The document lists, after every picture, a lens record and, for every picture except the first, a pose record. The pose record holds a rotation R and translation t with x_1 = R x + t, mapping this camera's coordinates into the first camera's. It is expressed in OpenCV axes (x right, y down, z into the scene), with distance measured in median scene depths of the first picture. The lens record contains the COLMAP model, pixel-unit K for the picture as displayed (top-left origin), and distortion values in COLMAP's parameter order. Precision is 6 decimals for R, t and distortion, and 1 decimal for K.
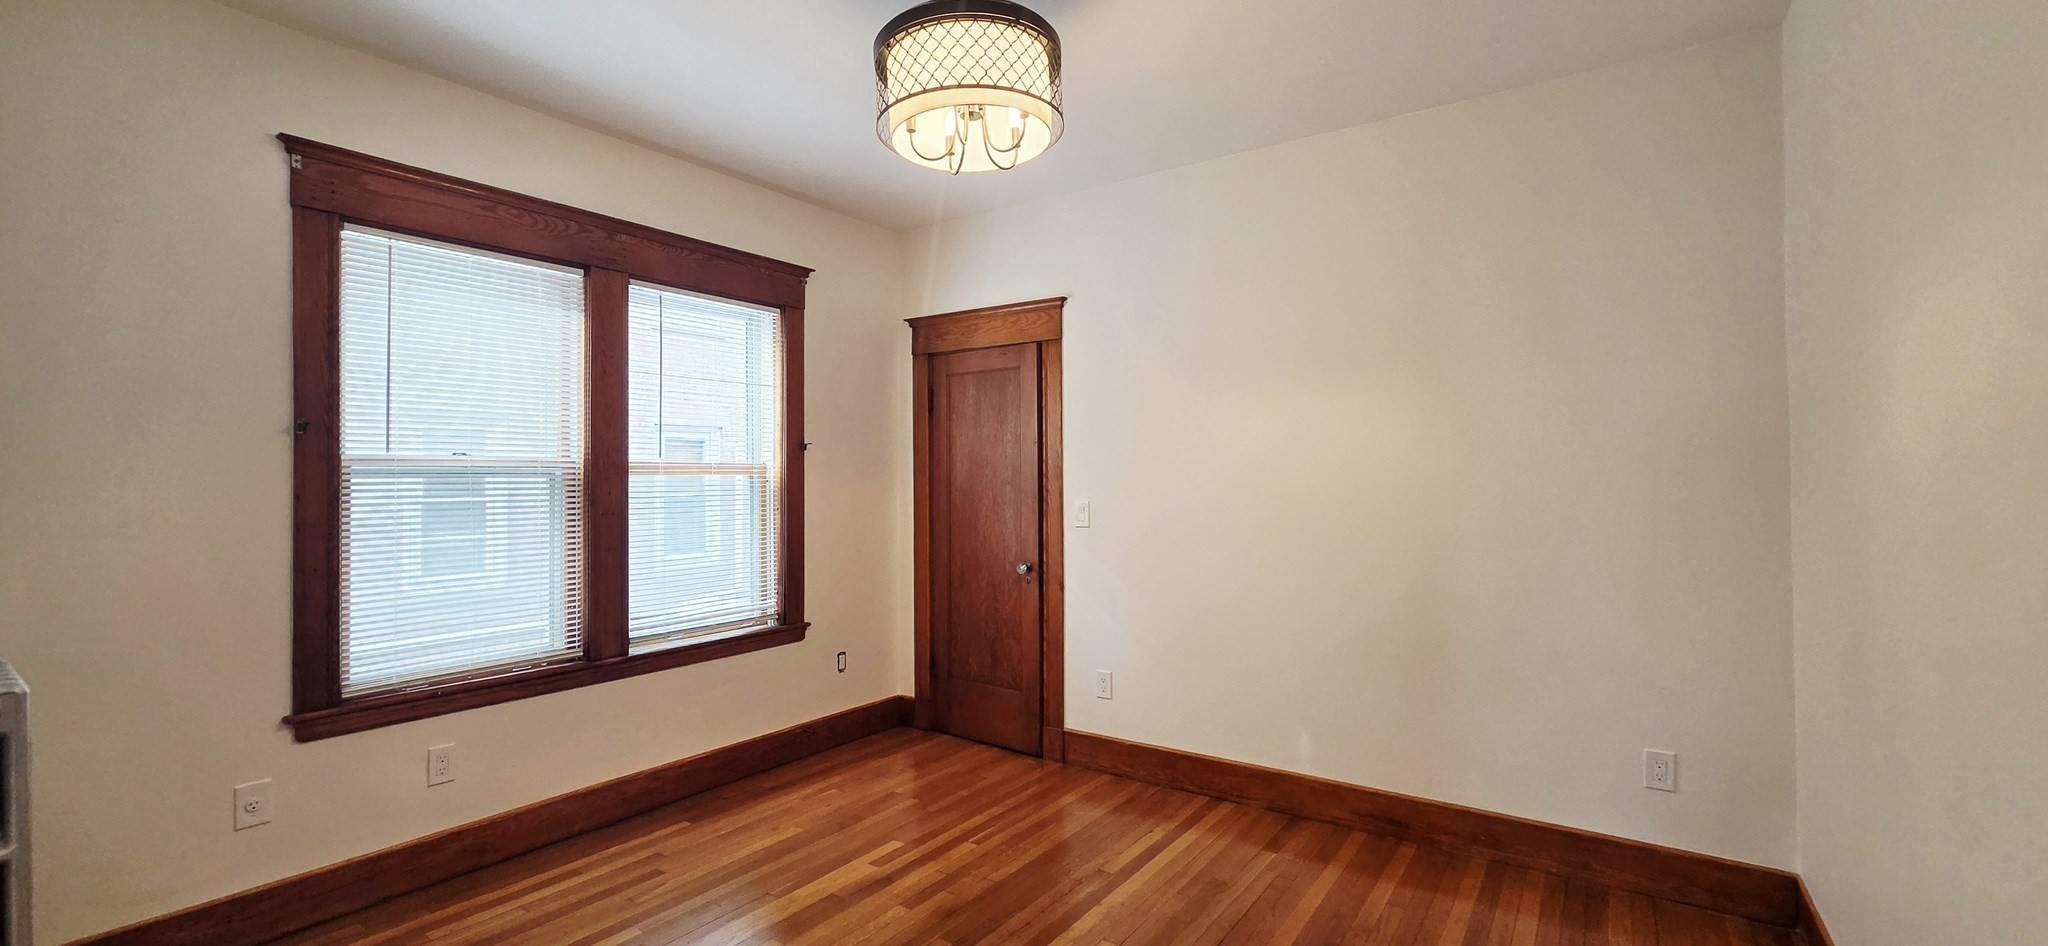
lens RADIAL K [[841.3, 0, 1024.0], [0, 841.3, 473.0], [0, 0, 1]] dist [0.001740, 0.000146]
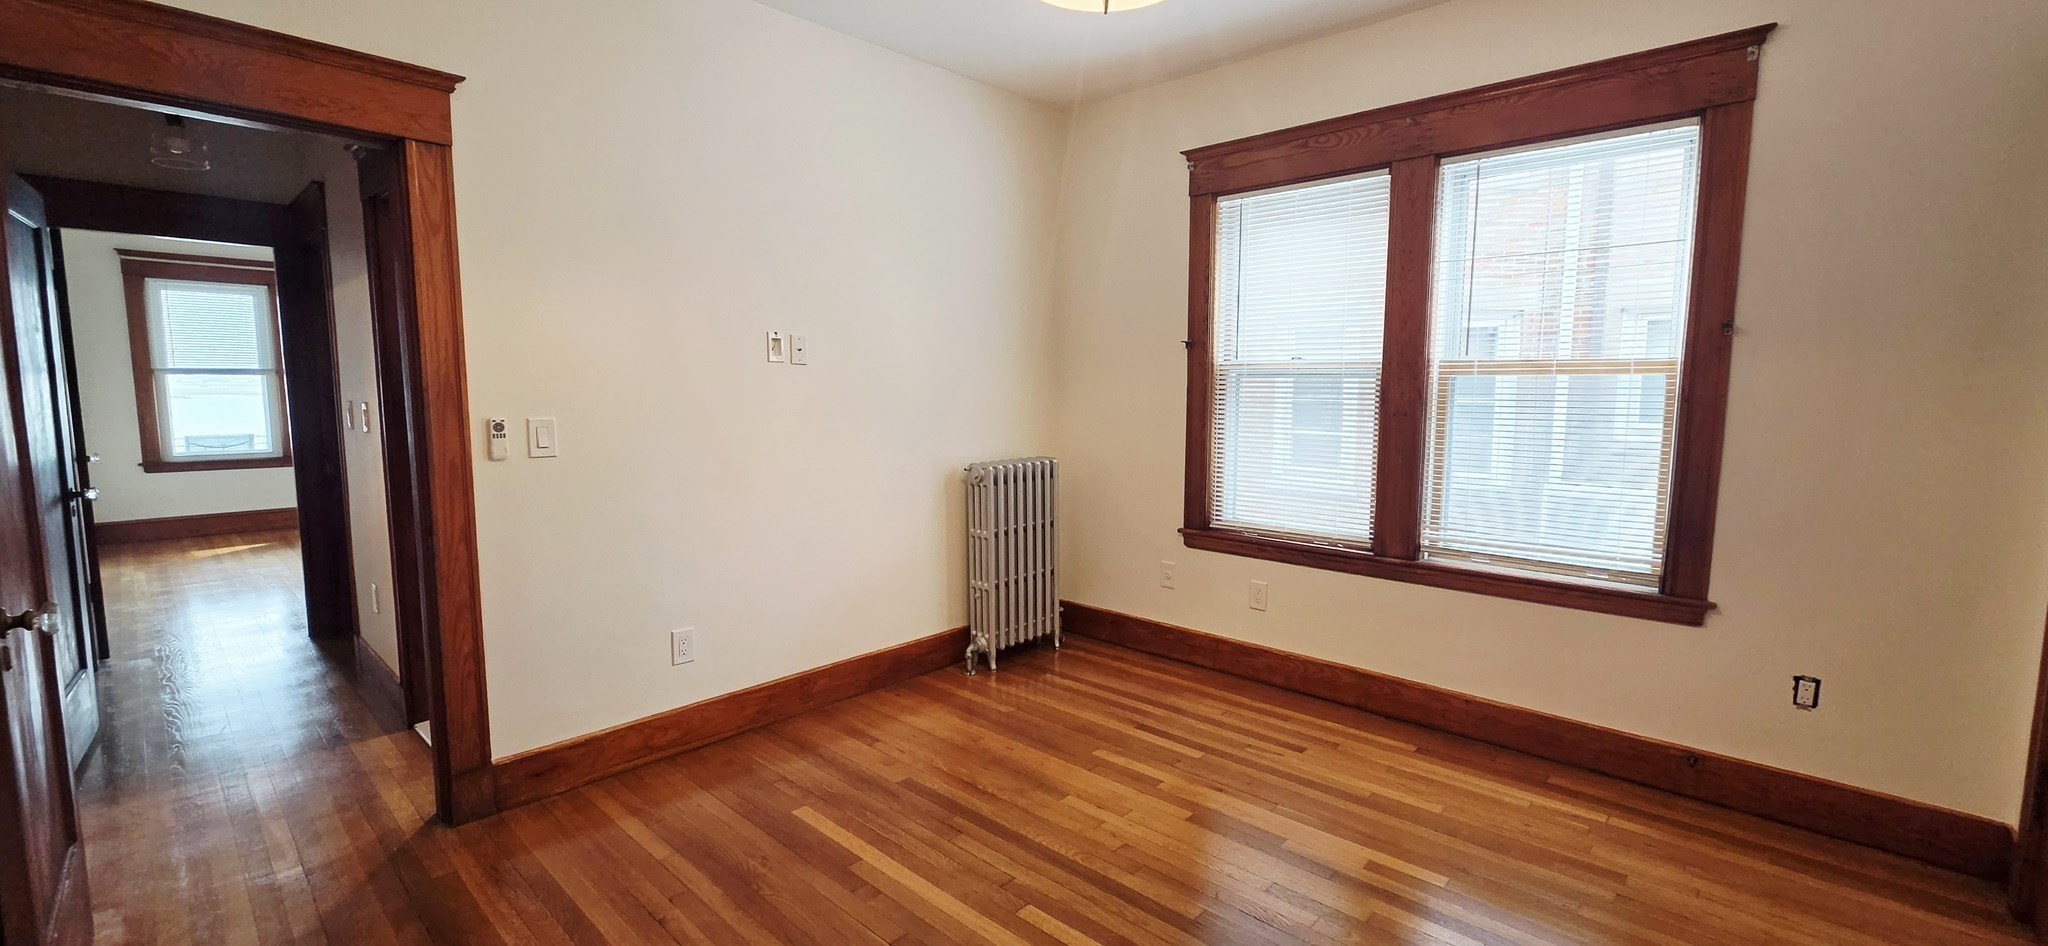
lens RADIAL K [[841.3, 0, 1024.0], [0, 841.3, 473.0], [0, 0, 1]] dist [0.001740, 0.000146]
pose [[-0.134578, 0.109689, -0.984813, 0.550793], [0.001960, 0.993882, 0.110431, 0.006790], [0.990901, 0.012931, -0.133970, 0.698448]]
